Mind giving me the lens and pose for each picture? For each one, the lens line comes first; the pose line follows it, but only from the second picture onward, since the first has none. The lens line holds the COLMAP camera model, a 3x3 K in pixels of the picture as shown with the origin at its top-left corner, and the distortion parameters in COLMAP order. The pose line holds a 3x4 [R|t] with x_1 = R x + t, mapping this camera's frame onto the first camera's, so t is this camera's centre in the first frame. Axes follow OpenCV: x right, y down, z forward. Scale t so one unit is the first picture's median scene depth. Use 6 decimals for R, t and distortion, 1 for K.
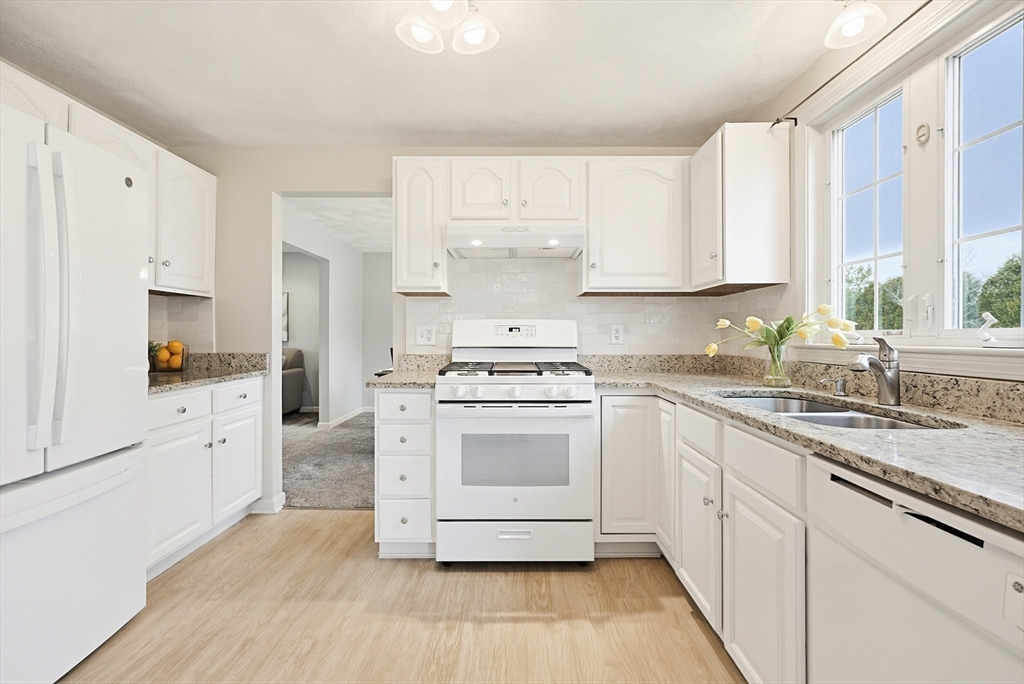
lens RADIAL K [[425.7, 0, 515.0], [0, 425.7, 339.2], [0, 0, 1]] dist [0.000032, -0.000023]
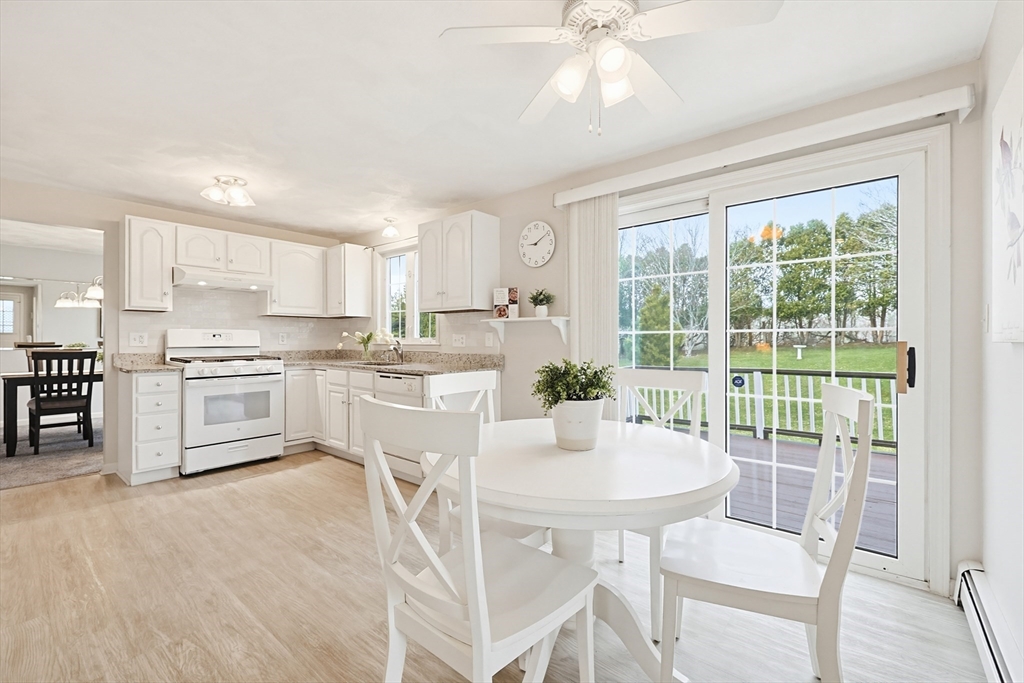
lens RADIAL K [[425.7, 0, 515.0], [0, 425.7, 338.7], [0, 0, 1]] dist [0.000032, -0.000023]
pose [[0.629248, 0.001059, 0.777204, -0.680085], [0.006096, 0.999962, -0.006298, 0.005968], [-0.777181, 0.008701, 0.629218, -1.090334]]
